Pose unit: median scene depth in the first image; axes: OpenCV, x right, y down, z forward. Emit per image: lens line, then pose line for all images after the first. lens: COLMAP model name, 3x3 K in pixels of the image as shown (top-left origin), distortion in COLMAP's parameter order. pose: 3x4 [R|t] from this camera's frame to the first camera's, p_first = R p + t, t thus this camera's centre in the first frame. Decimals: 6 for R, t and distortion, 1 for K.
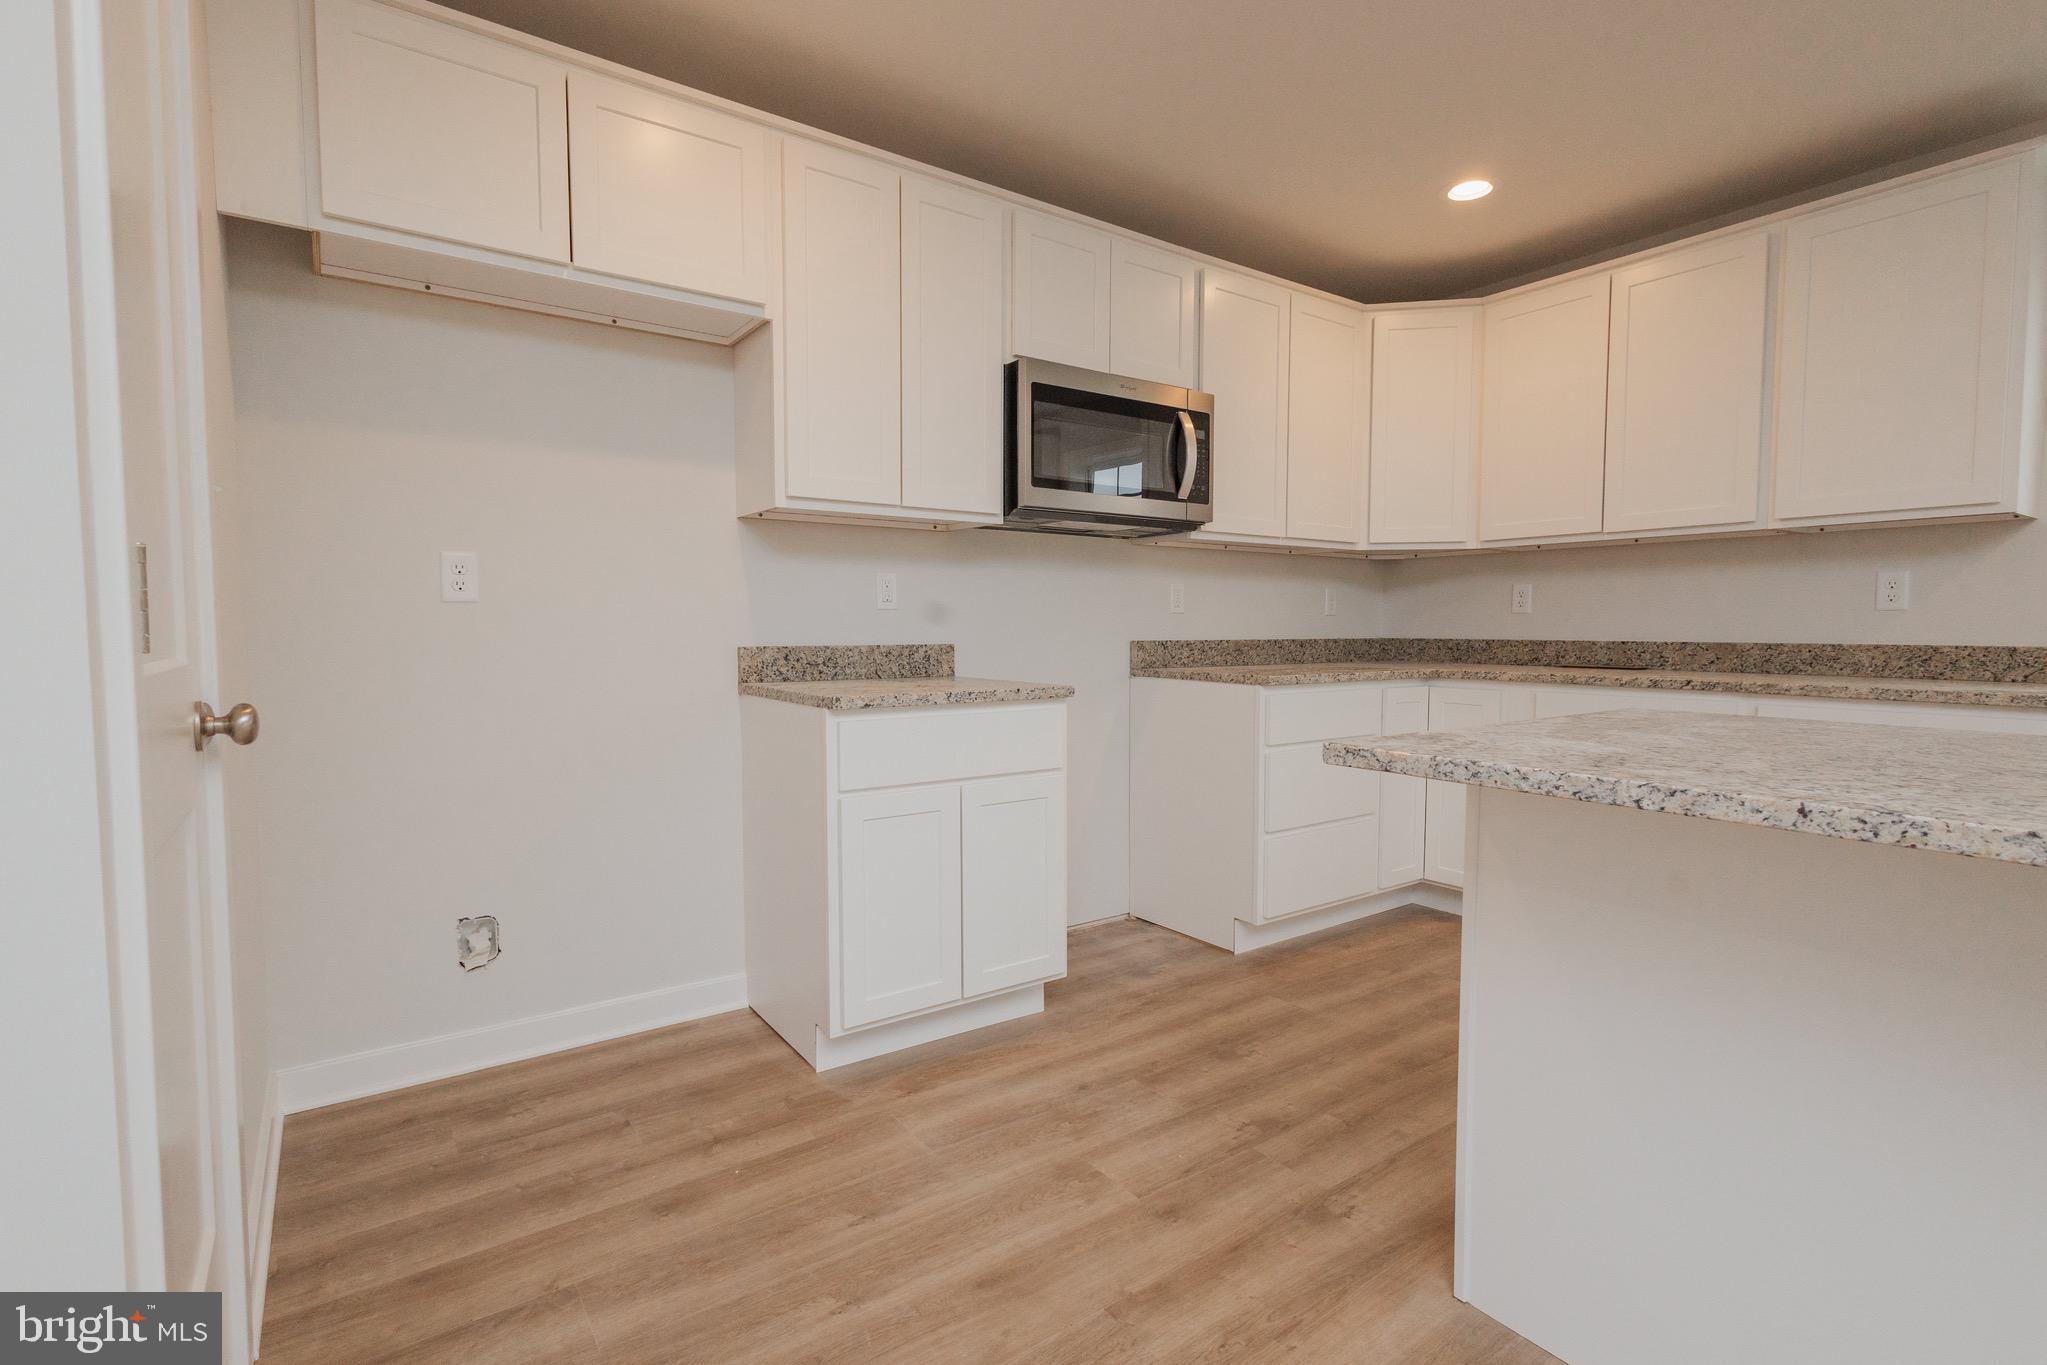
lens RADIAL K [[957.6, 0, 1037.5], [0, 957.6, 675.9], [0, 0, 1]] dist [0.015252, -0.006109]
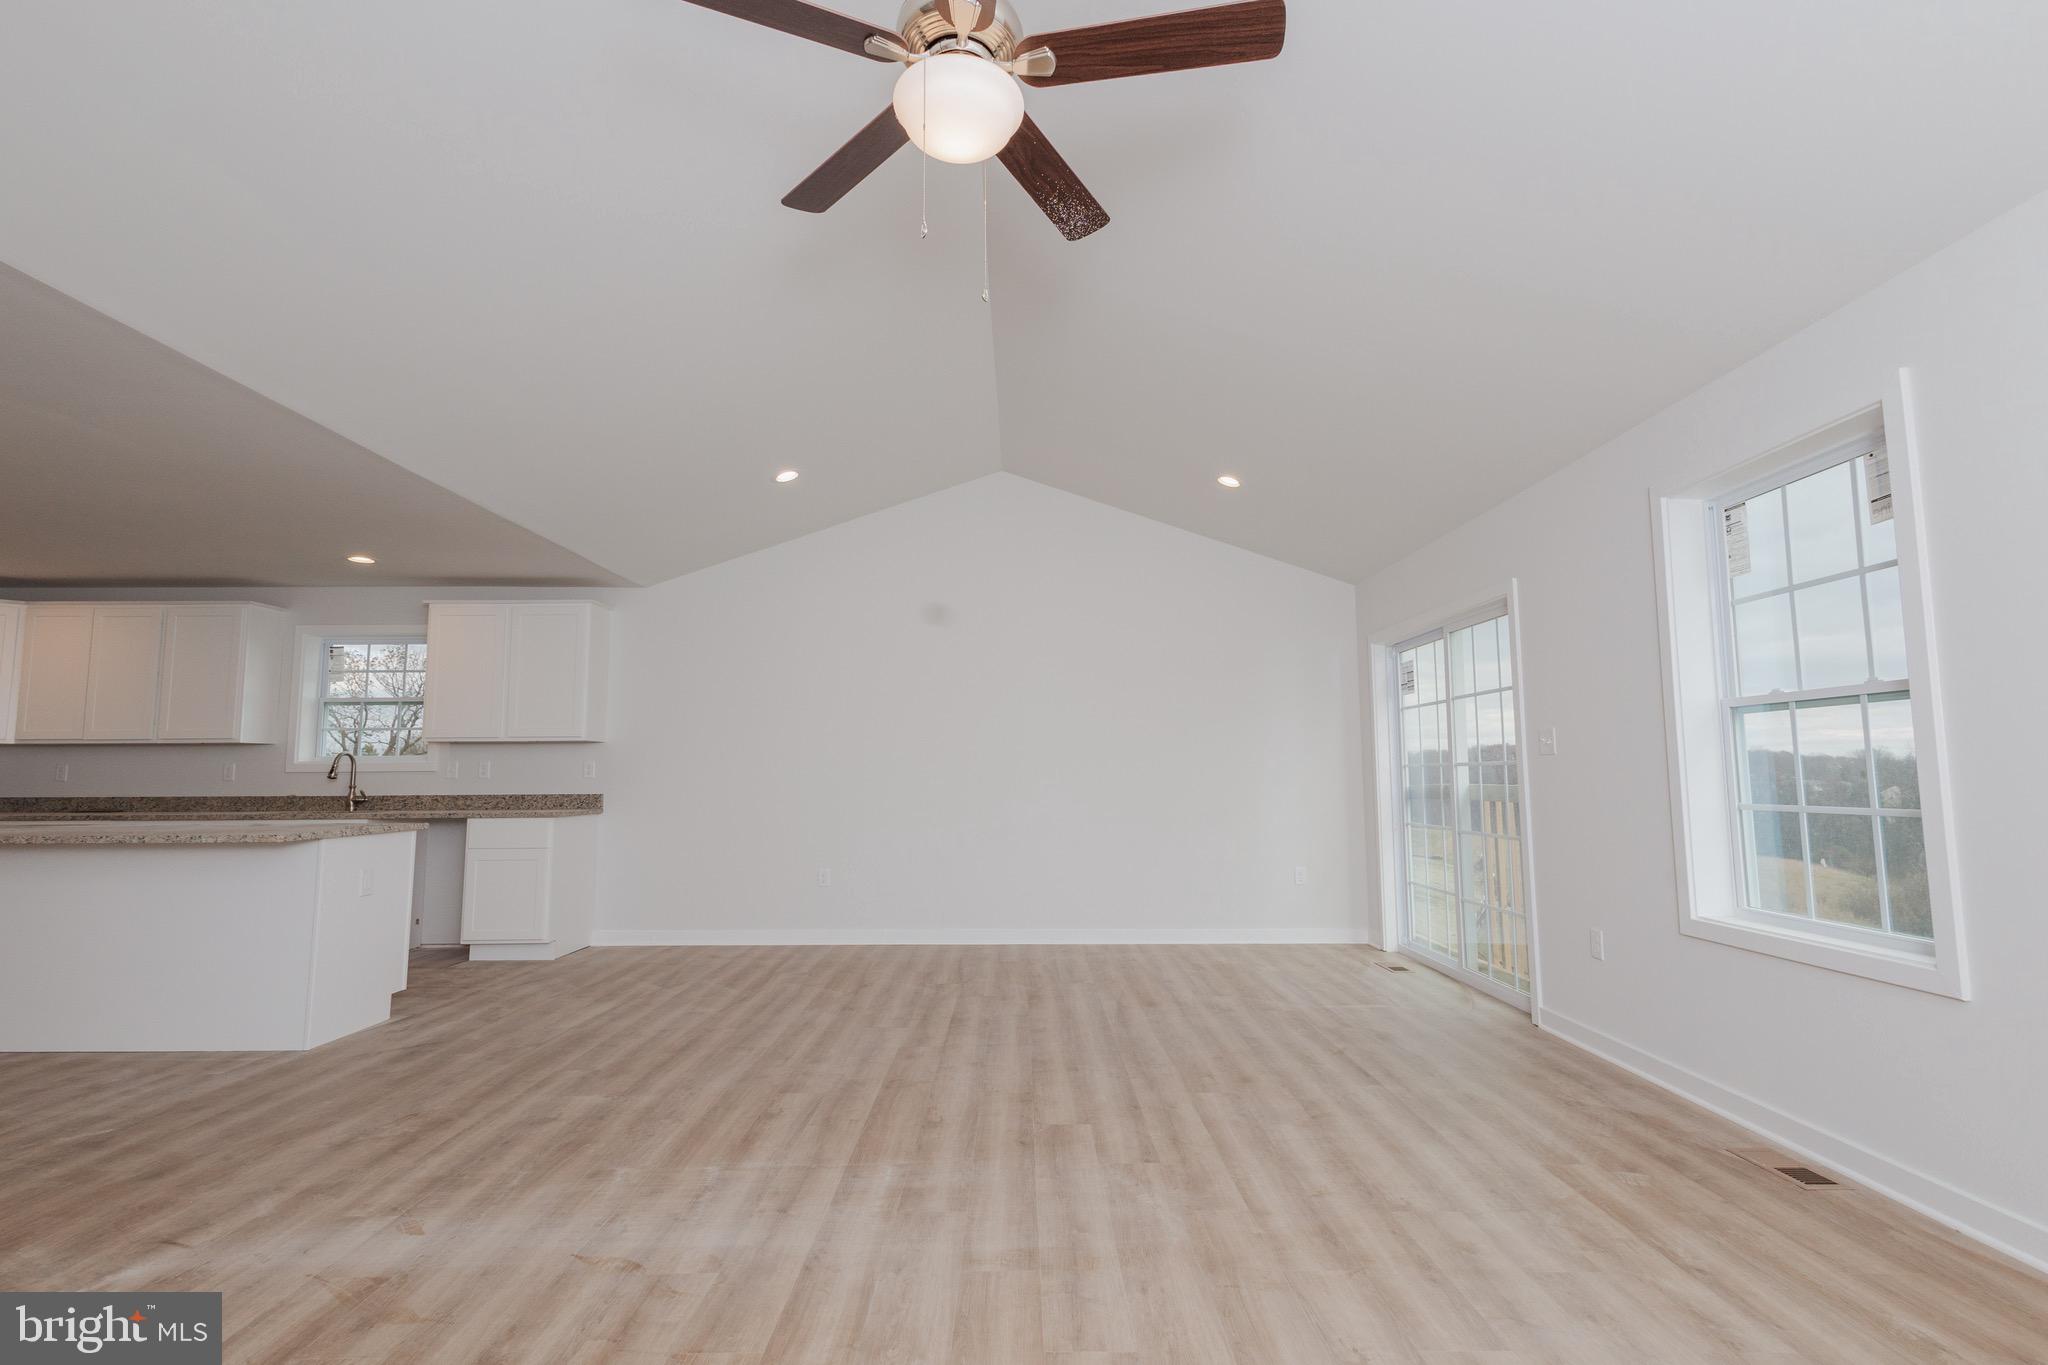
lens RADIAL K [[958.0, 0, 990.6], [0, 958.0, 682.0], [0, 0, 1]] dist [0.015252, -0.006109]
pose [[0.585730, 0.072917, 0.807220, 0.101761], [0.047888, 0.991092, -0.124275, 0.071677], [-0.809090, 0.111448, 0.577020, -1.844425]]
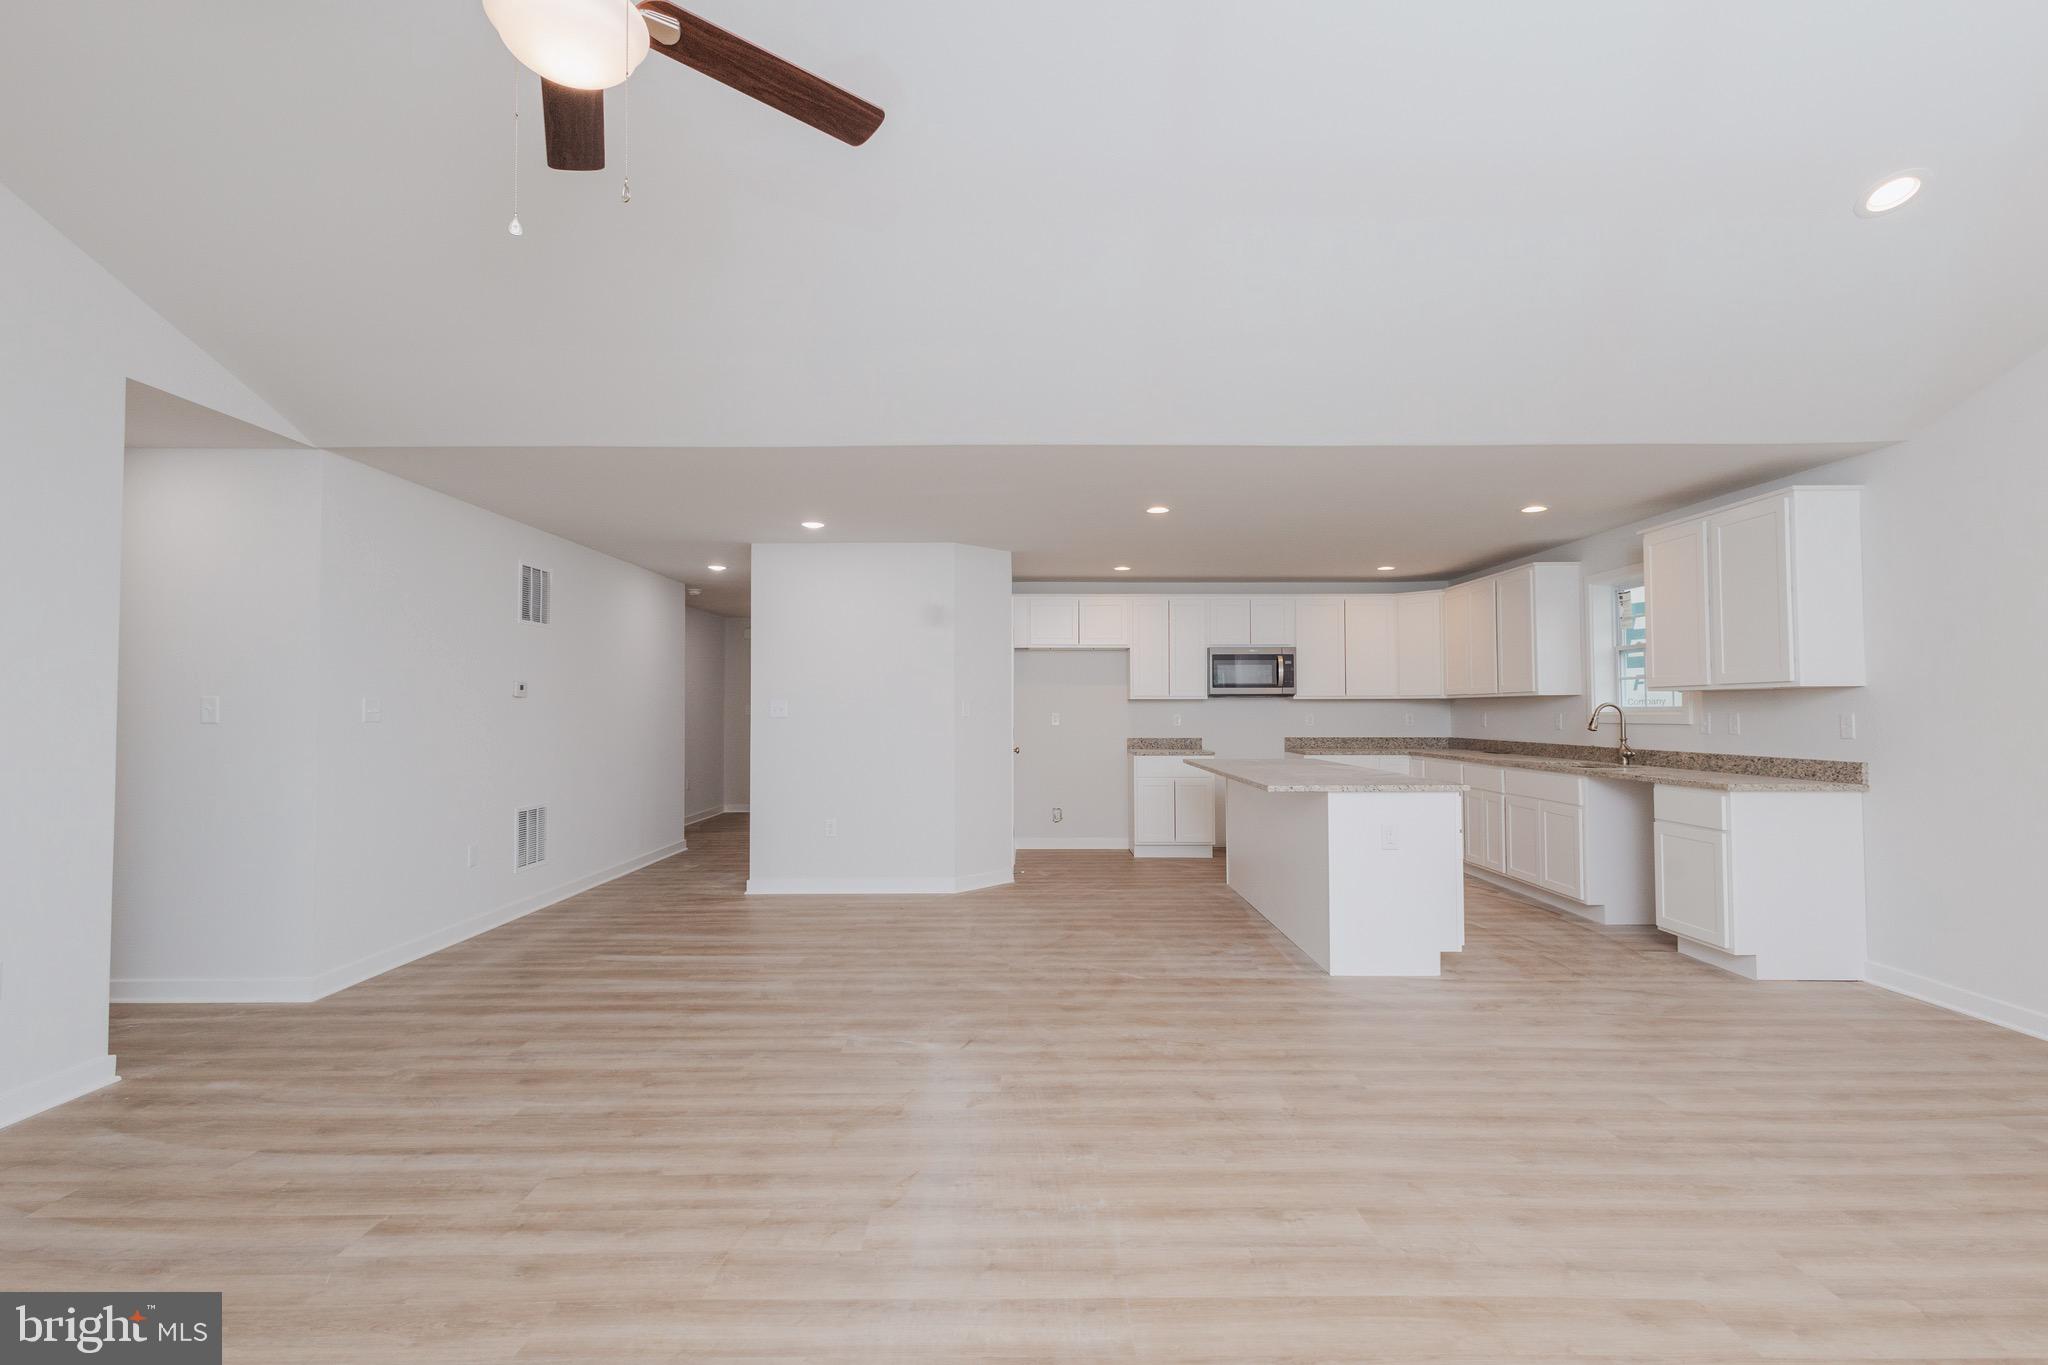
lens RADIAL K [[958.0, 0, 1056.9], [0, 958.0, 677.5], [0, 0, 1]] dist [0.015252, -0.006109]
pose [[0.827107, -0.022351, -0.561599, 1.259815], [-0.027122, 0.996458, -0.079604, 0.028495], [0.561389, 0.081073, 0.823571, -1.755757]]
